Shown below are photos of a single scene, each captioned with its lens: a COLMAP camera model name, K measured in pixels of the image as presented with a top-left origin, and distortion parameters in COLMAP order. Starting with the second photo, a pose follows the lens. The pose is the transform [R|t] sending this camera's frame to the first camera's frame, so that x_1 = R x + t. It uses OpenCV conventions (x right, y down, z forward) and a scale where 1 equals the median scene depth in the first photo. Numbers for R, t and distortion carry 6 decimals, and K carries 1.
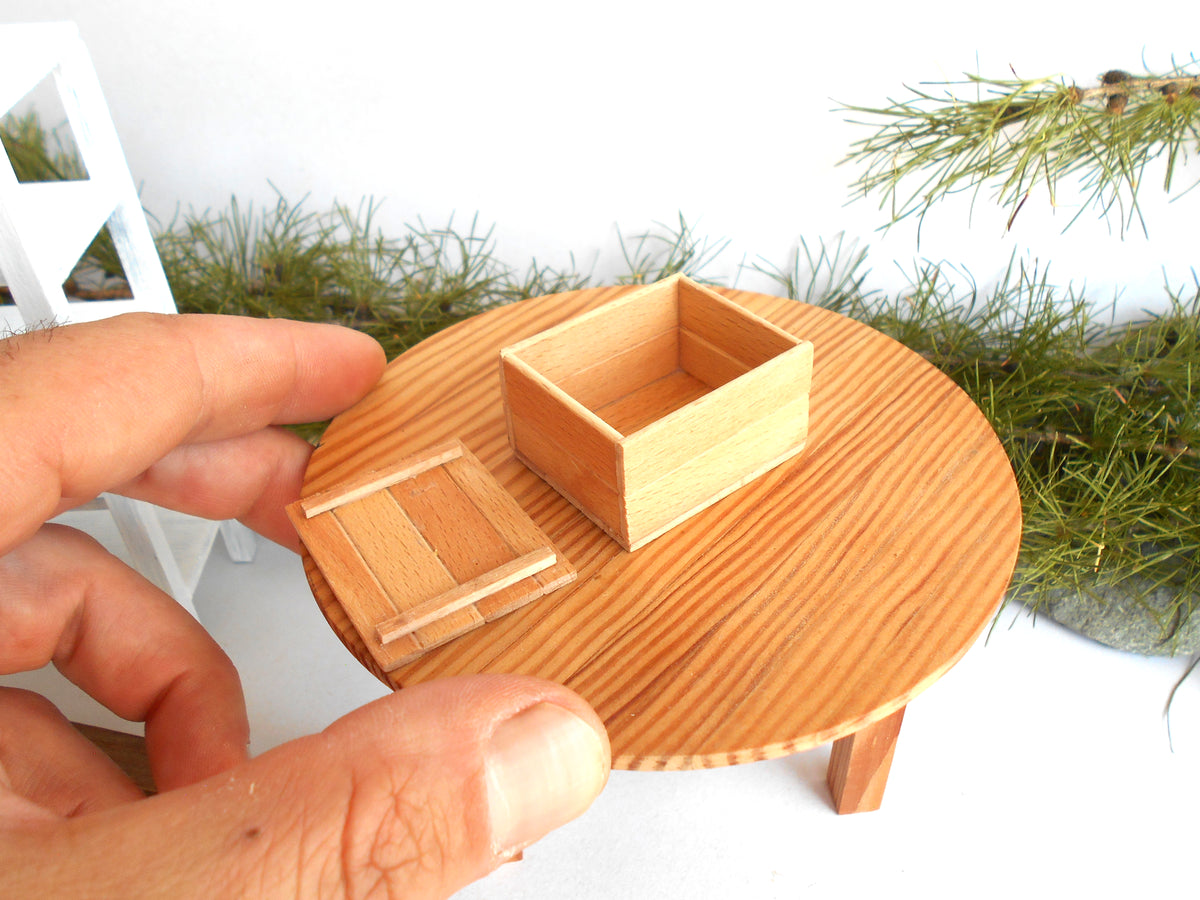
lens RADIAL K [[1042.9, 0, 605.8], [0, 1042.9, 444.5], [0, 0, 1]] dist [-0.014778, 0.021717]
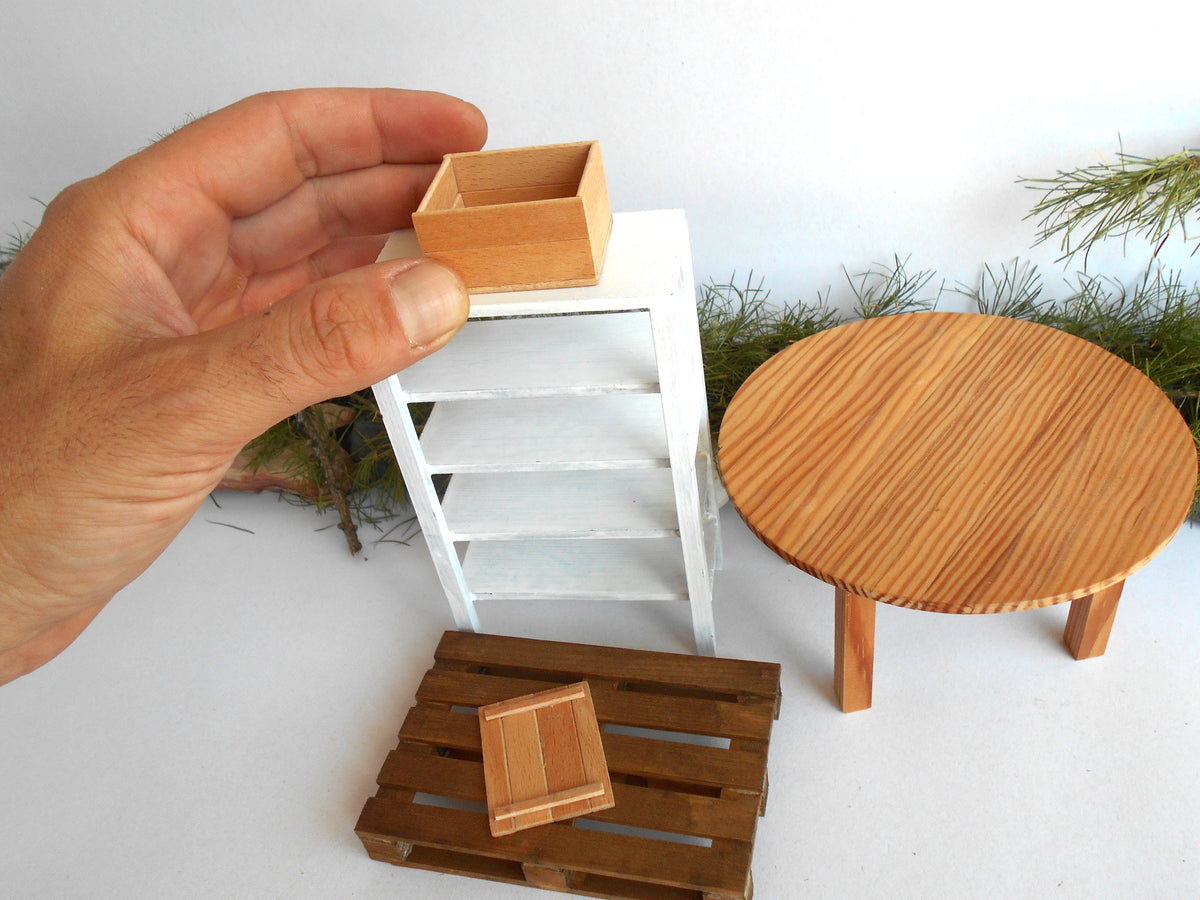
lens RADIAL K [[1042.9, 0, 610.8], [0, 1042.9, 415.1], [0, 0, 1]] dist [-0.014778, 0.021717]
pose [[0.993616, -0.102416, -0.047320, -0.405146], [0.101939, 0.994714, -0.012374, -0.050250], [0.048337, 0.007471, 0.998803, -0.630189]]
